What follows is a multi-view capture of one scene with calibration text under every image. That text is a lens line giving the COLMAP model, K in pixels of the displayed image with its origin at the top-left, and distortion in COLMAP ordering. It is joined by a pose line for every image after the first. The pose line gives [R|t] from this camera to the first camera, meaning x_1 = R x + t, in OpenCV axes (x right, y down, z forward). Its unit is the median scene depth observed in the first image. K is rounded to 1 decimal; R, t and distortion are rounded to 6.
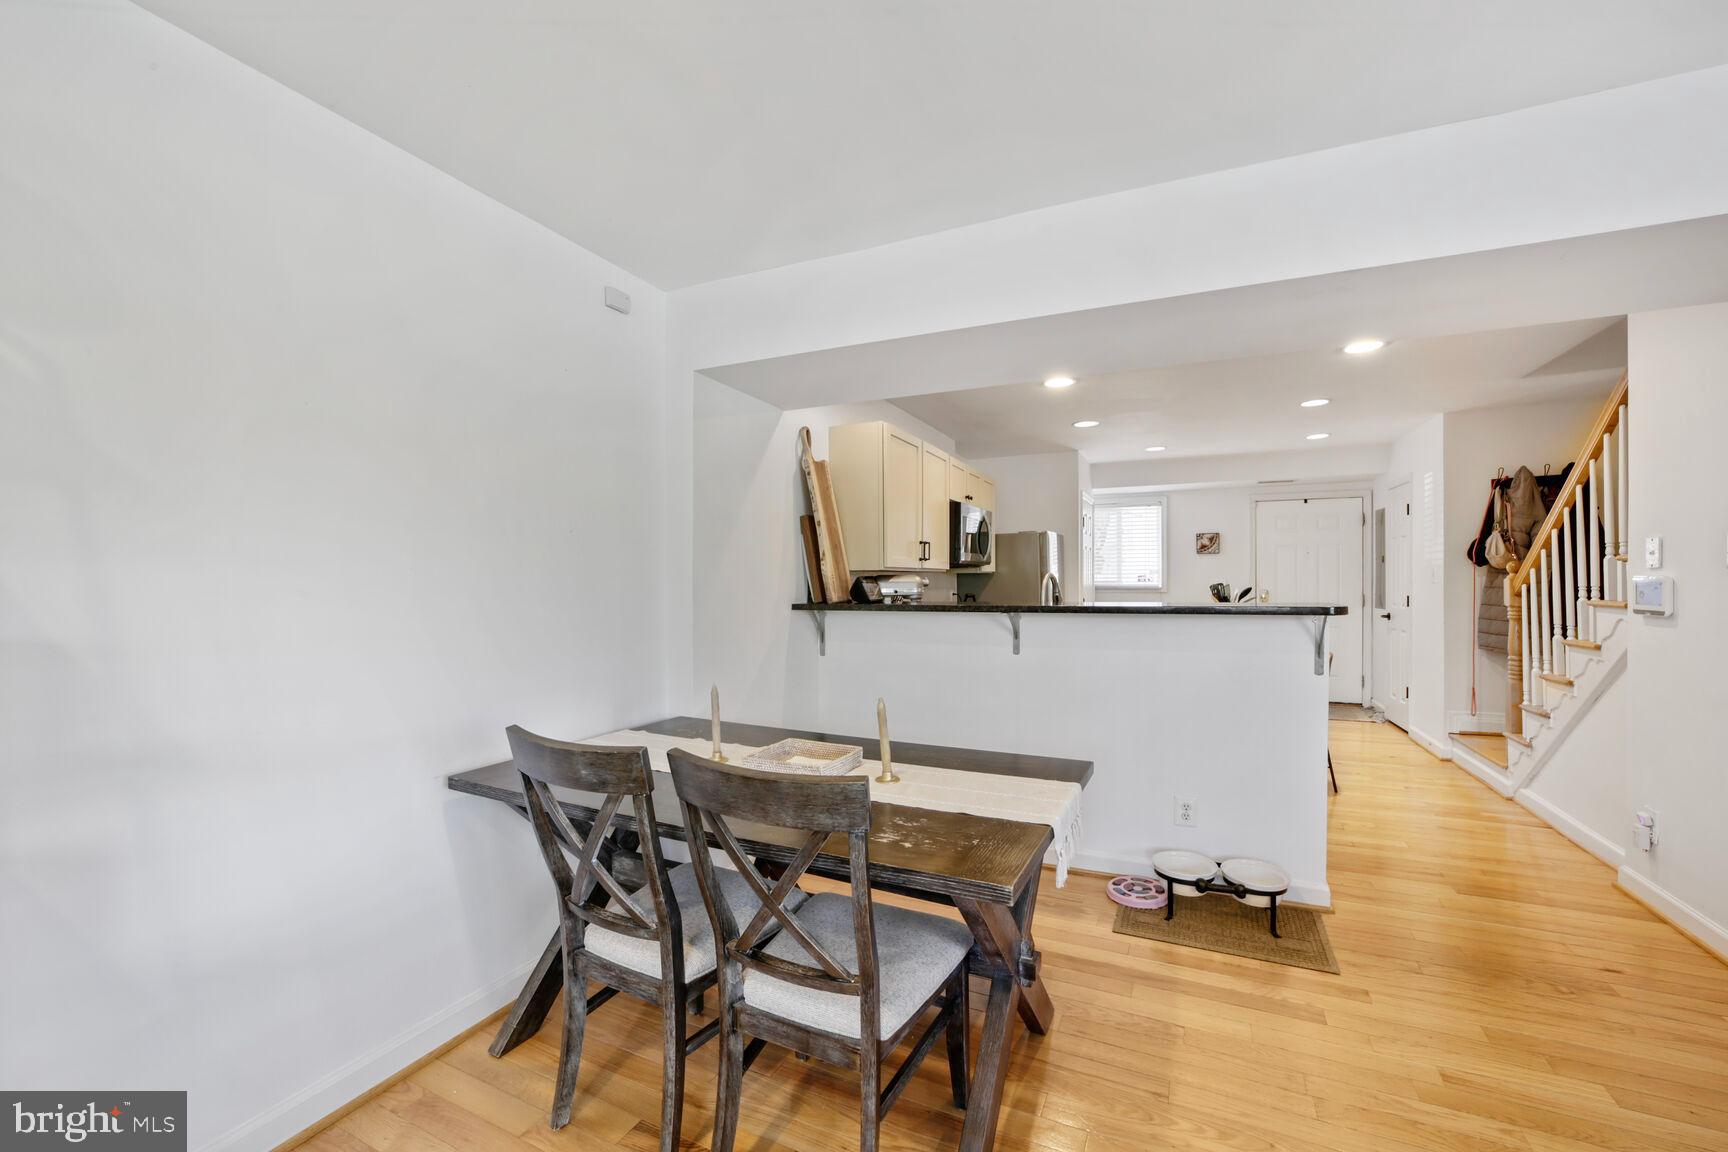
lens RADIAL K [[687.8, 0, 927.7], [0, 687.8, 581.4], [0, 0, 1]] dist [-0.000732, 0.000010]
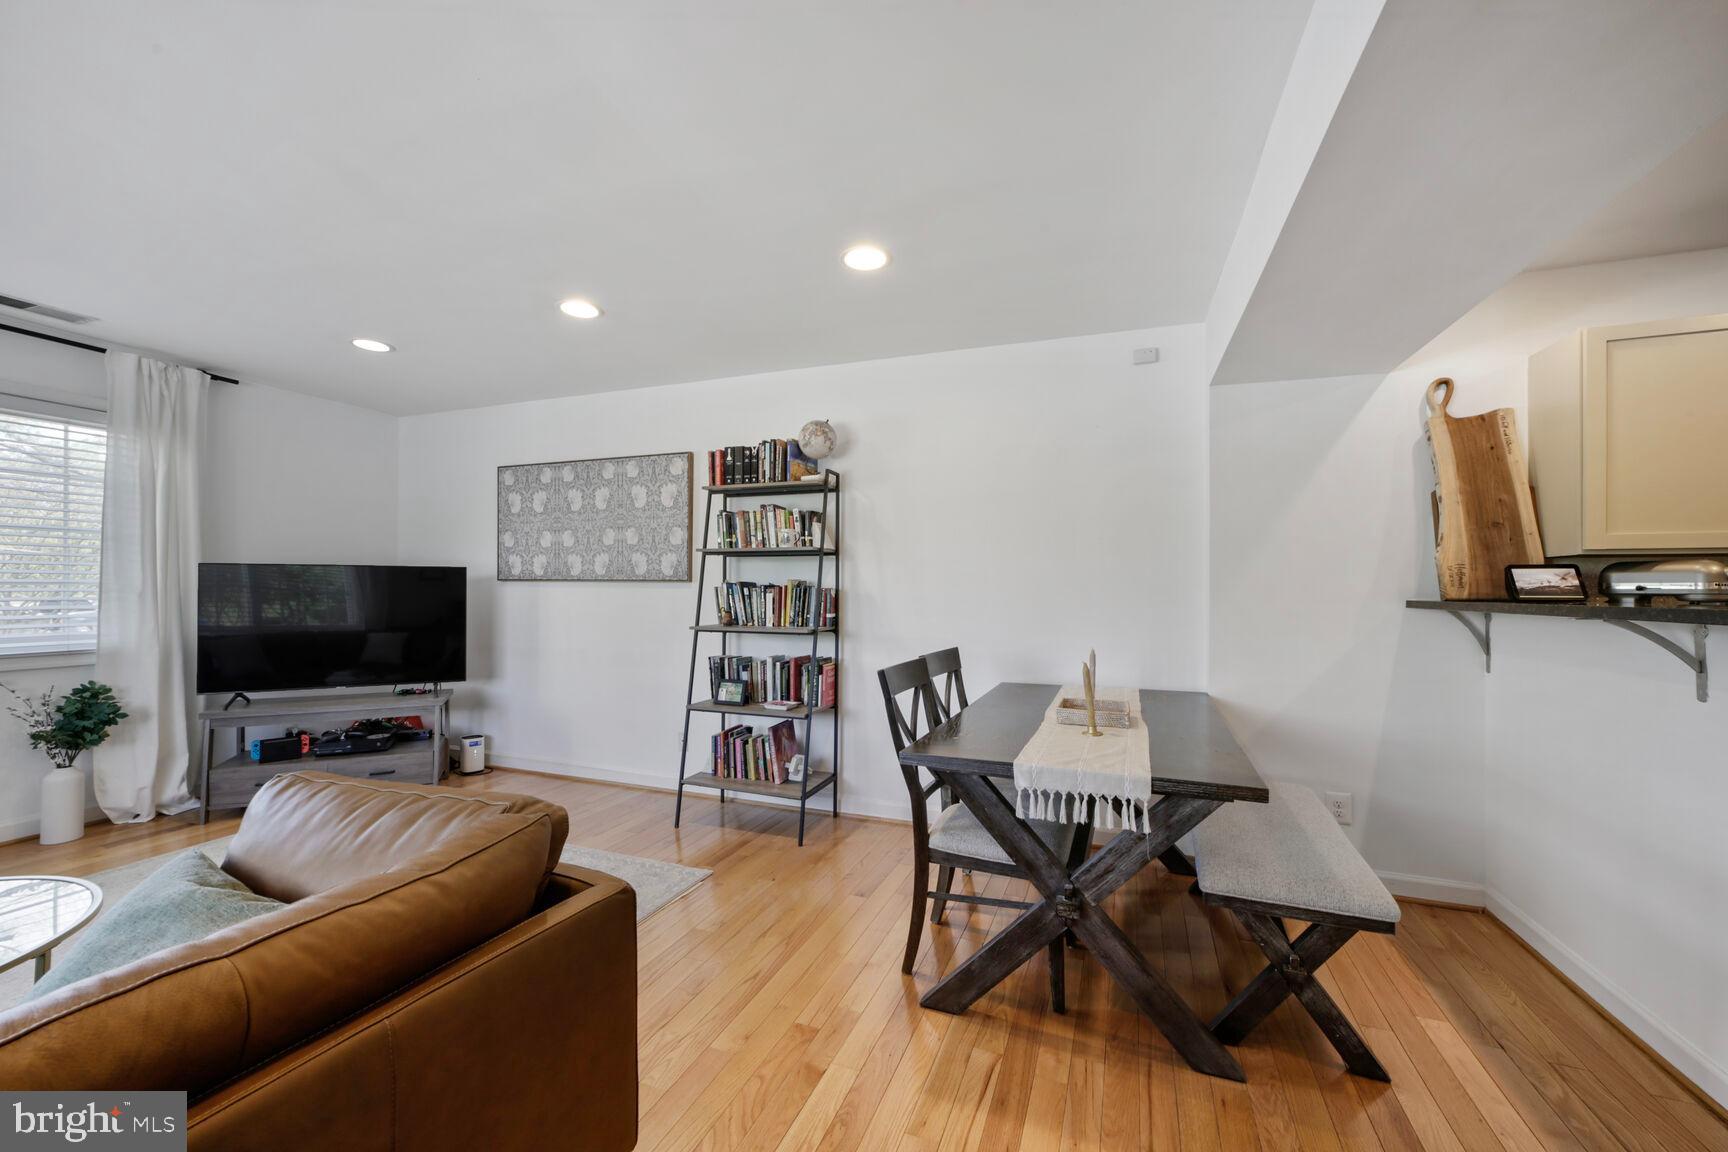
lens RADIAL K [[695.6, 0, 858.7], [0, 695.6, 582.5], [0, 0, 1]] dist [0.001256, 0.000057]
pose [[0.015716, -0.006569, -0.999855, 0.602266], [-0.005603, 0.999962, -0.006658, 0.019218], [0.999861, 0.005707, 0.015678, 0.307831]]
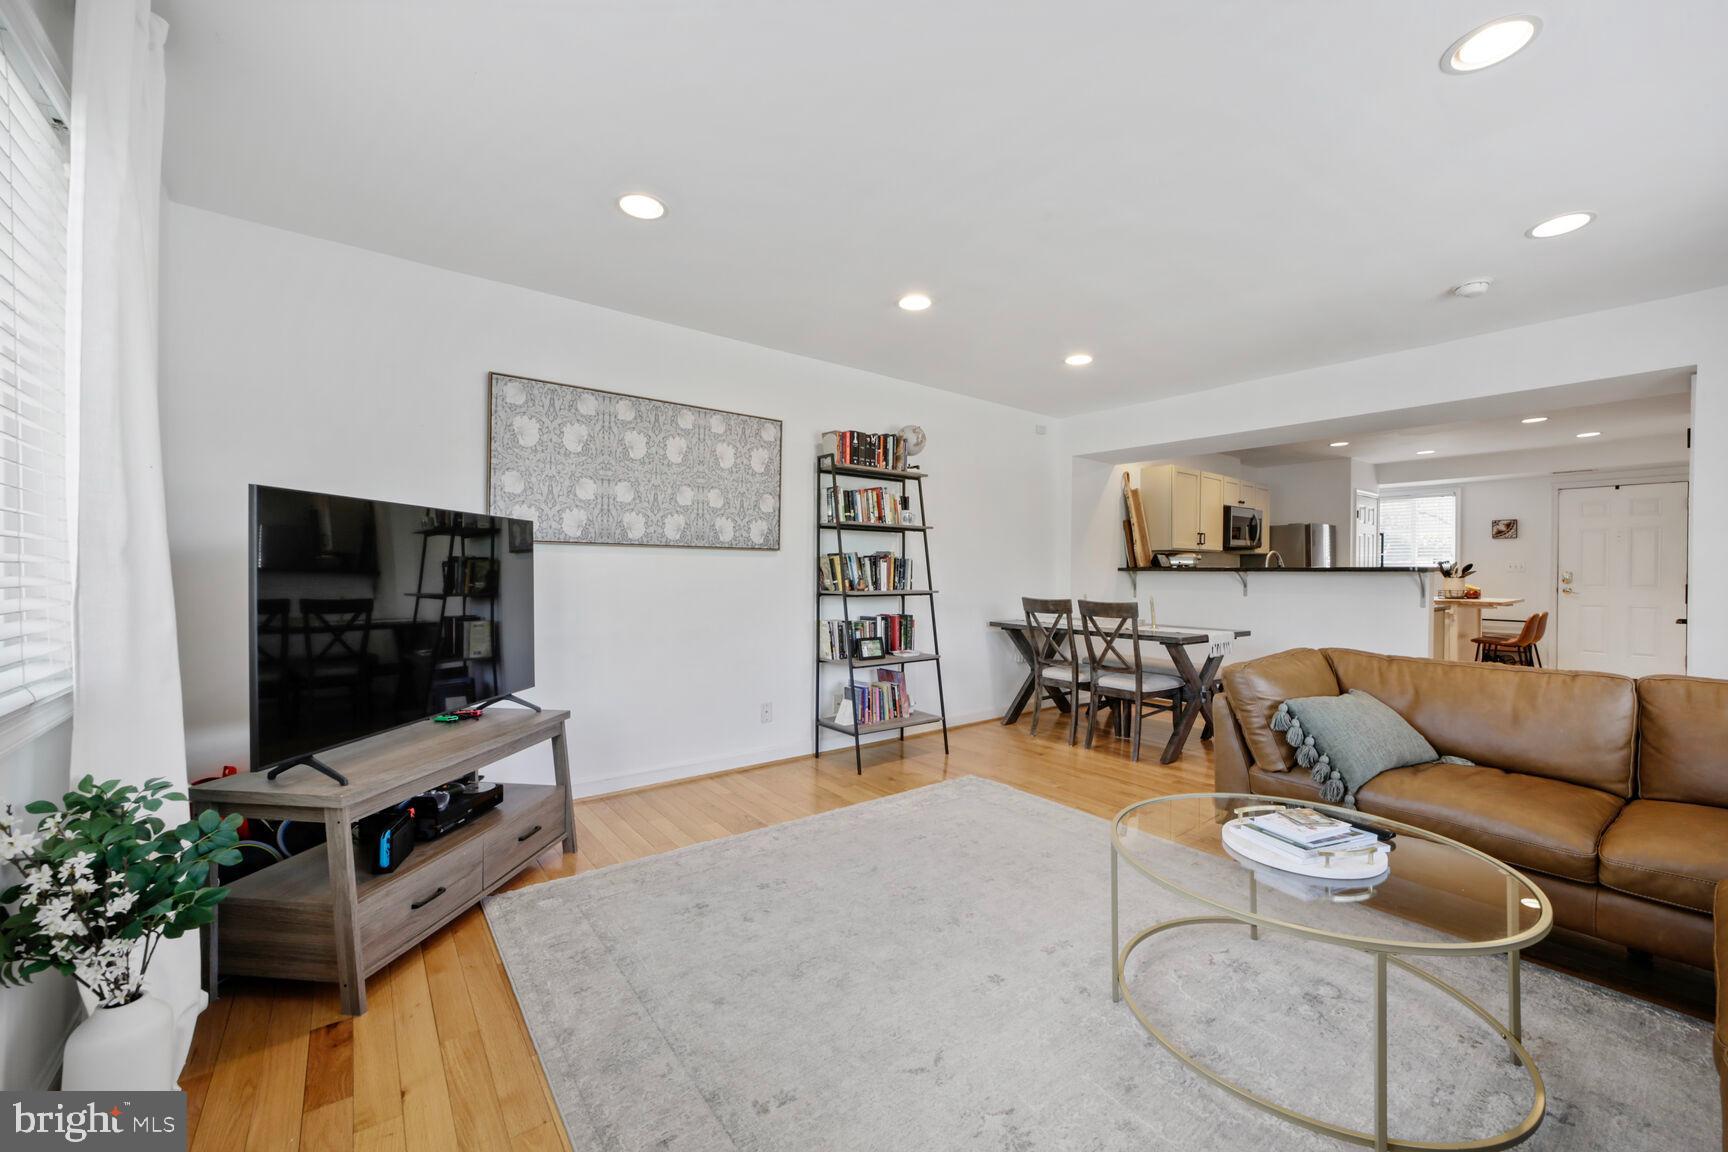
lens RADIAL K [[687.8, 0, 927.7], [0, 687.8, 581.4], [0, 0, 1]] dist [-0.000732, 0.000010]
pose [[0.892063, 0.018975, -0.451512, 0.180183], [-0.011460, 0.999747, 0.019372, 0.038318], [0.451765, -0.012106, 0.892055, -0.869552]]
